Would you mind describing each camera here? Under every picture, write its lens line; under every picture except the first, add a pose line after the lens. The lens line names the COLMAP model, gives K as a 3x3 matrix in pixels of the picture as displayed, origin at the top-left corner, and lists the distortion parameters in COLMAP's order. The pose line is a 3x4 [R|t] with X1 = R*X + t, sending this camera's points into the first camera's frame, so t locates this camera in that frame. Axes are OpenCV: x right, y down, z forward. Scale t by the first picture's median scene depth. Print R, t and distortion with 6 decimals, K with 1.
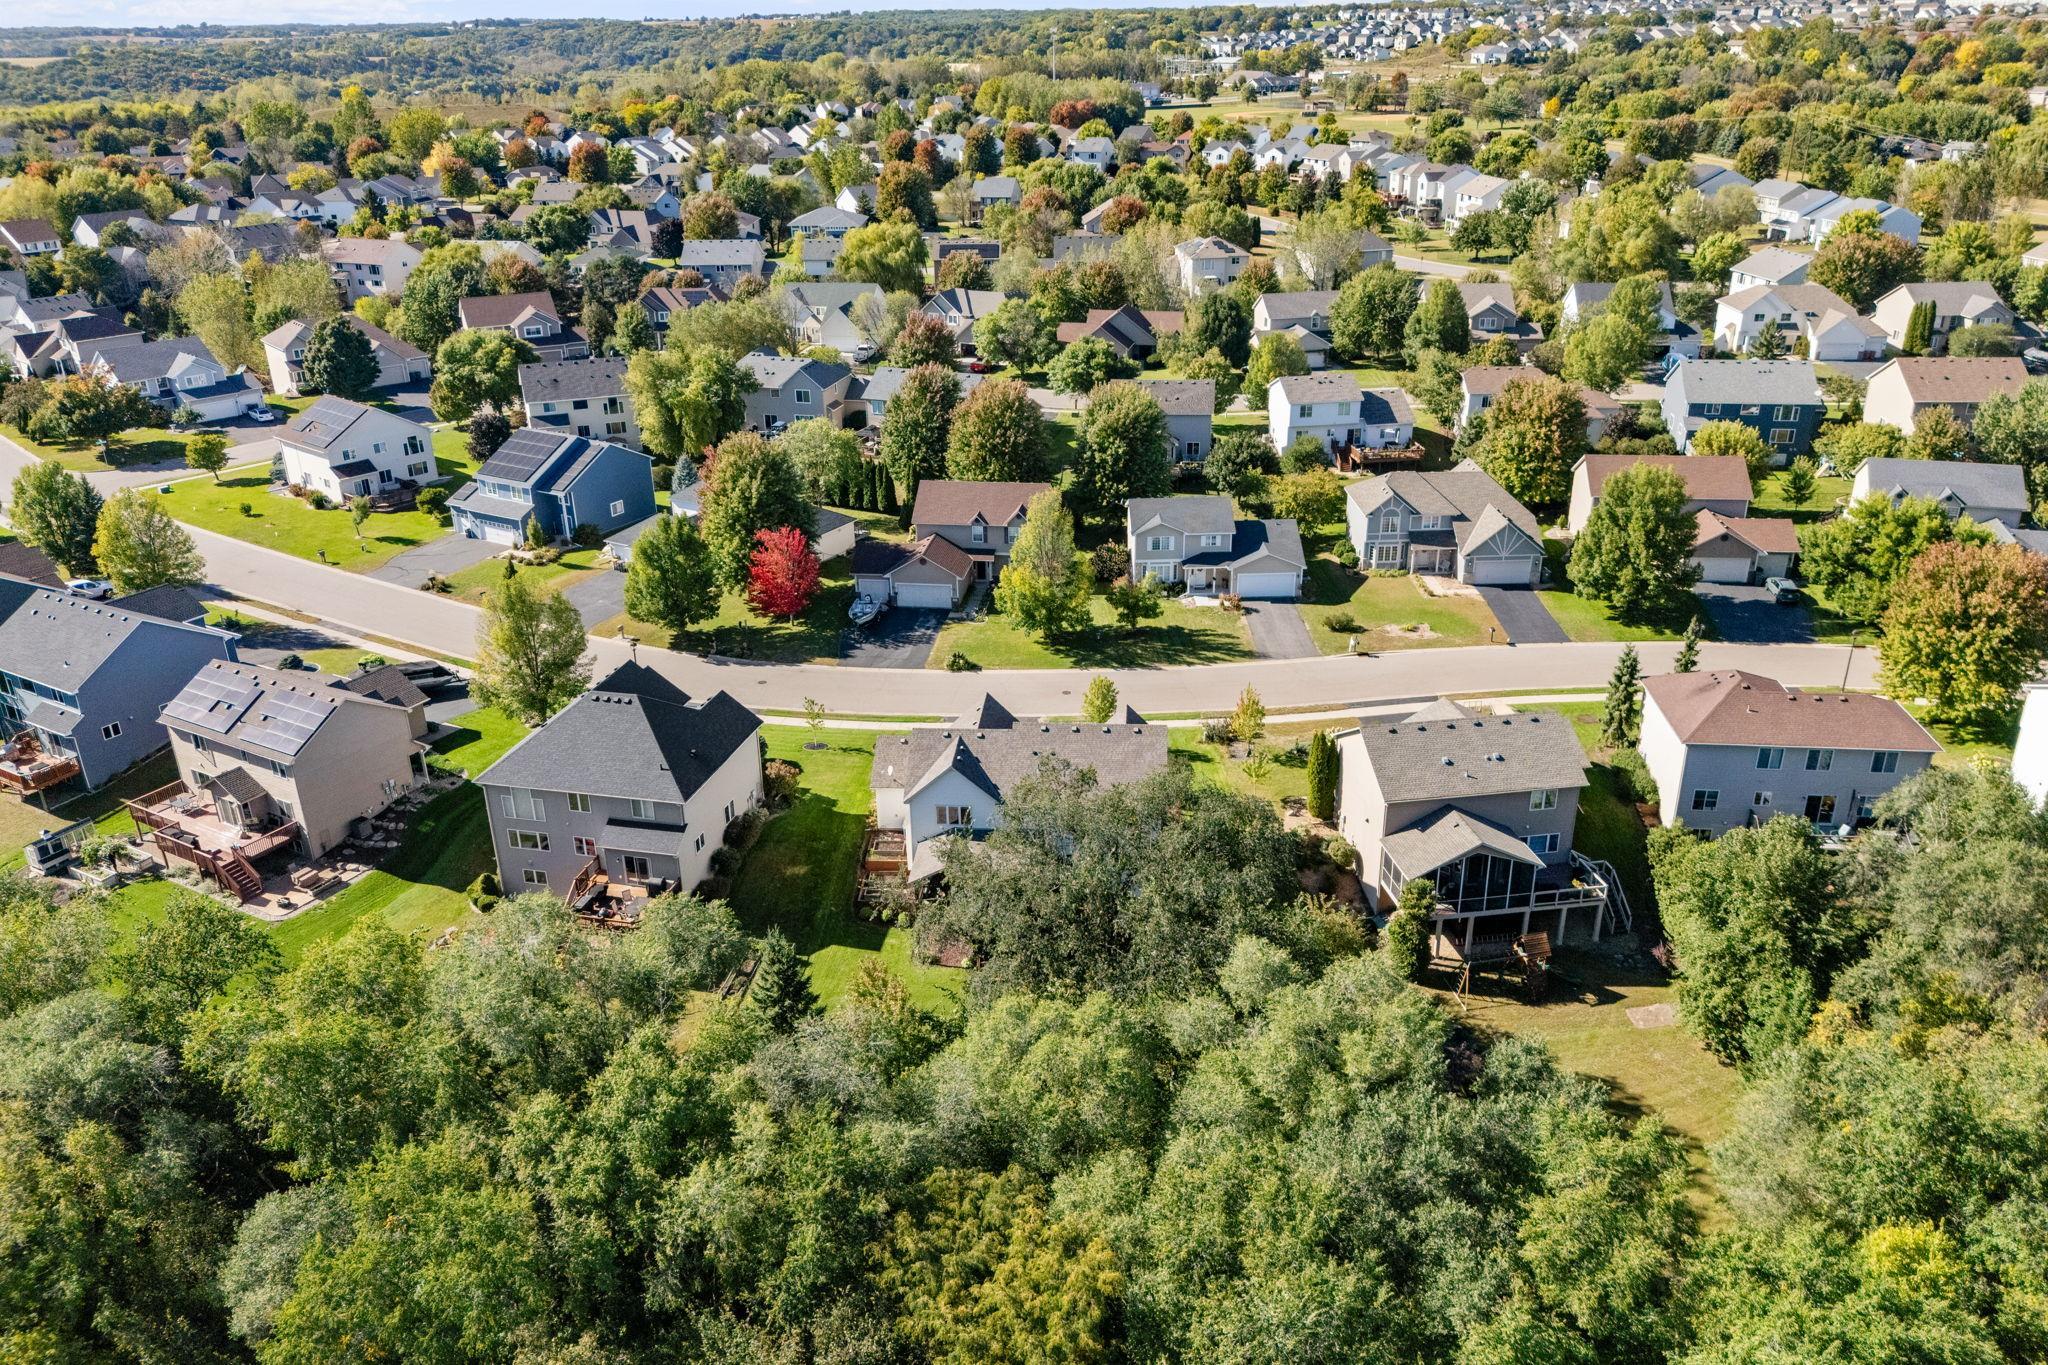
lens RADIAL K [[1510.0, 0, 1030.2], [0, 1510.0, 682.1], [0, 0, 1]] dist [0.059948, -0.065444]
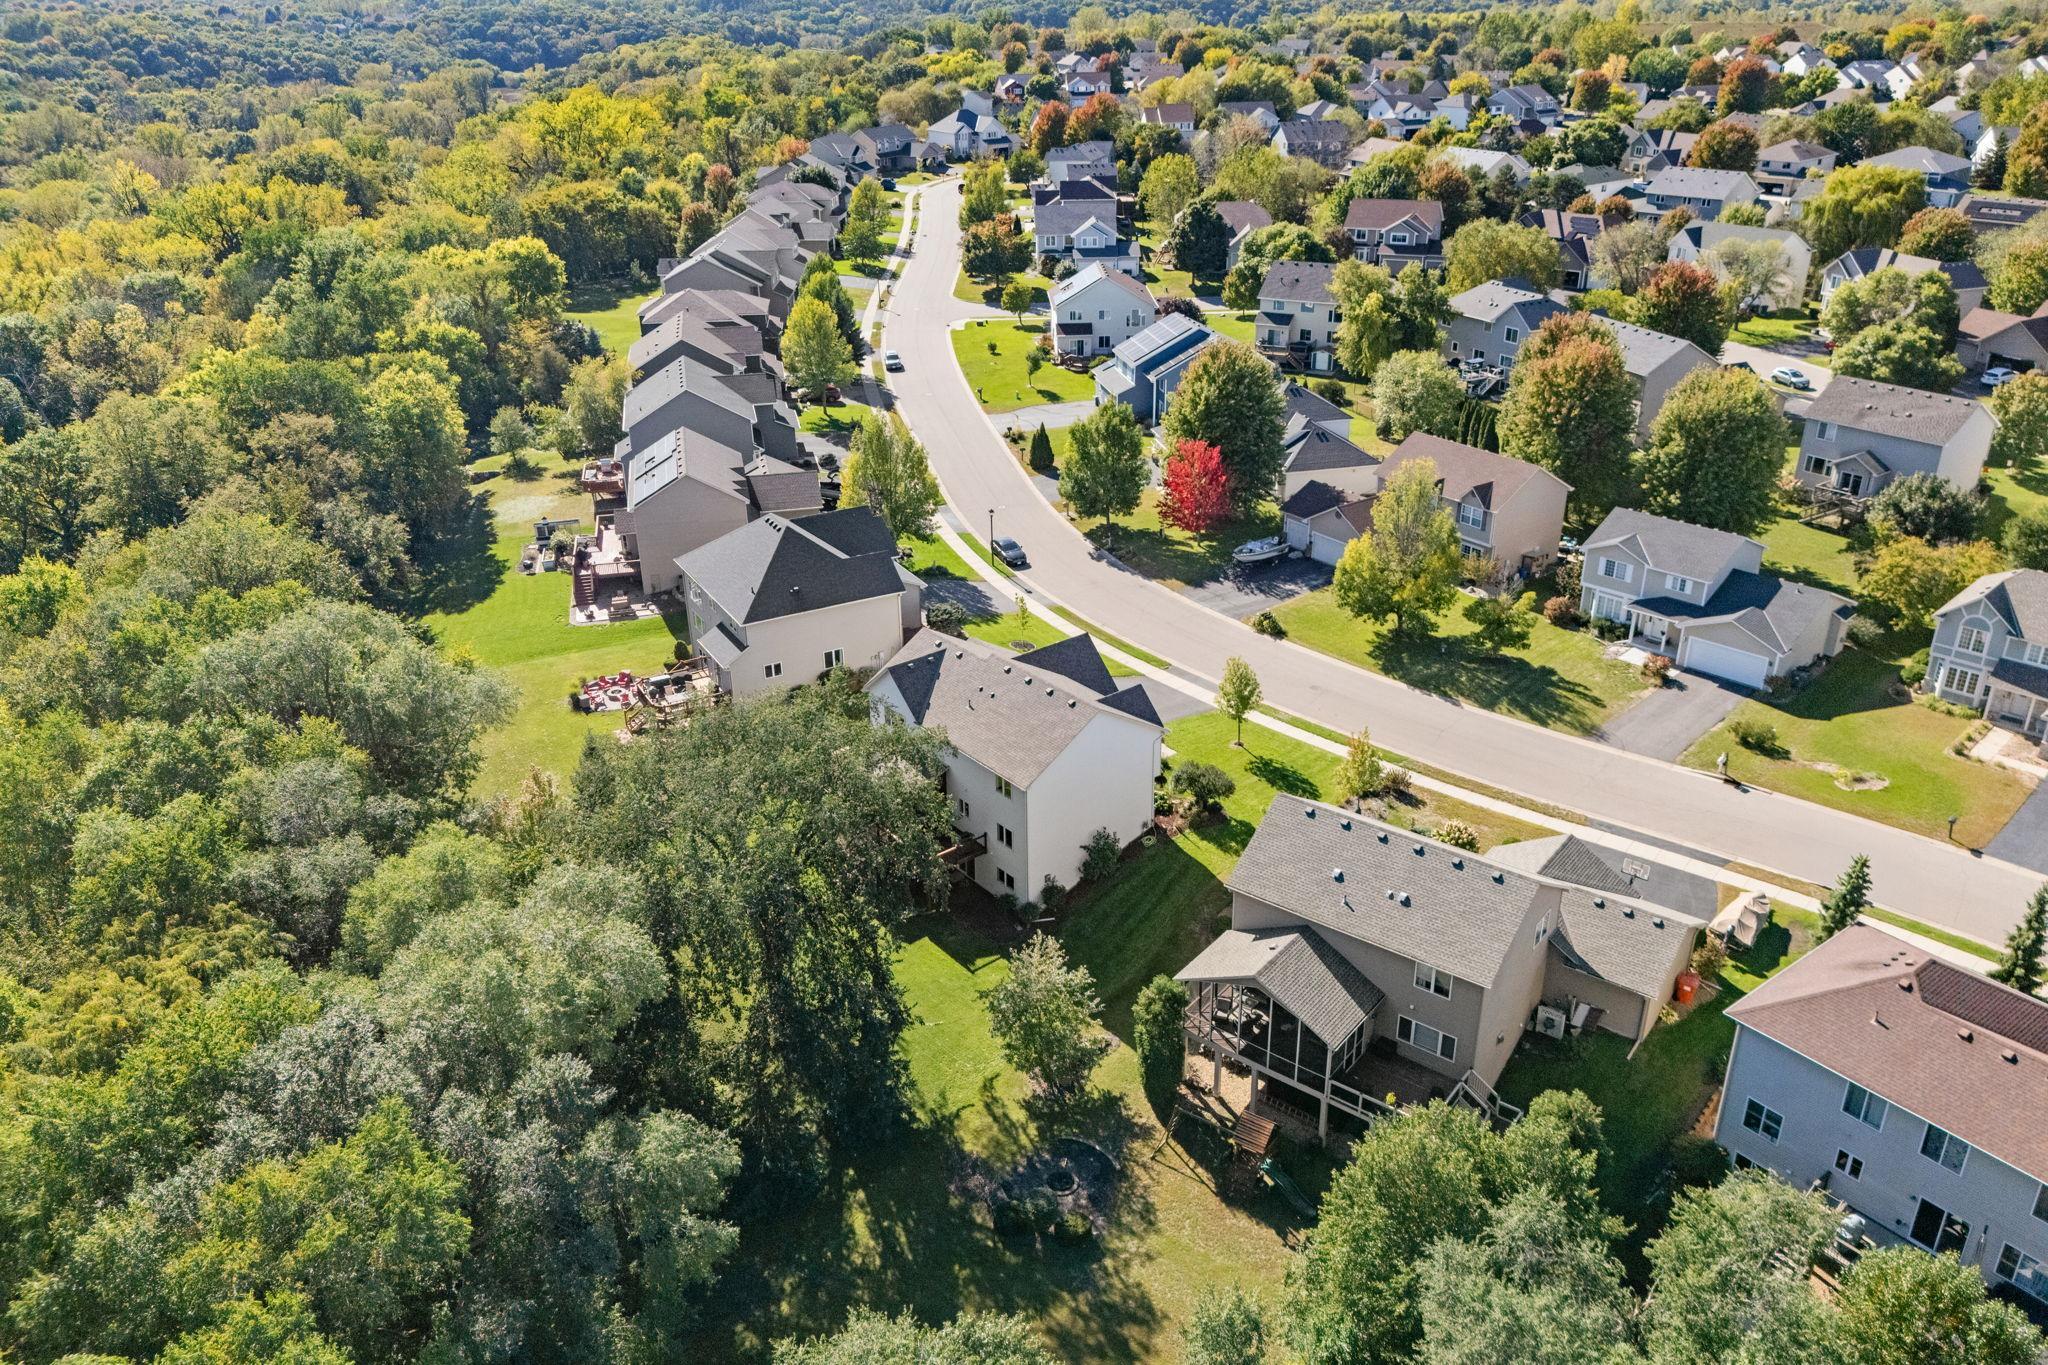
lens RADIAL K [[1510.0, 0, 1030.2], [0, 1510.0, 682.1], [0, 0, 1]] dist [0.059948, -0.065444]
pose [[0.673807, 0.318937, -0.666531, 0.434639], [-0.289439, 0.943889, 0.159054, -0.076401], [0.679860, 0.085748, 0.728312, 0.233471]]
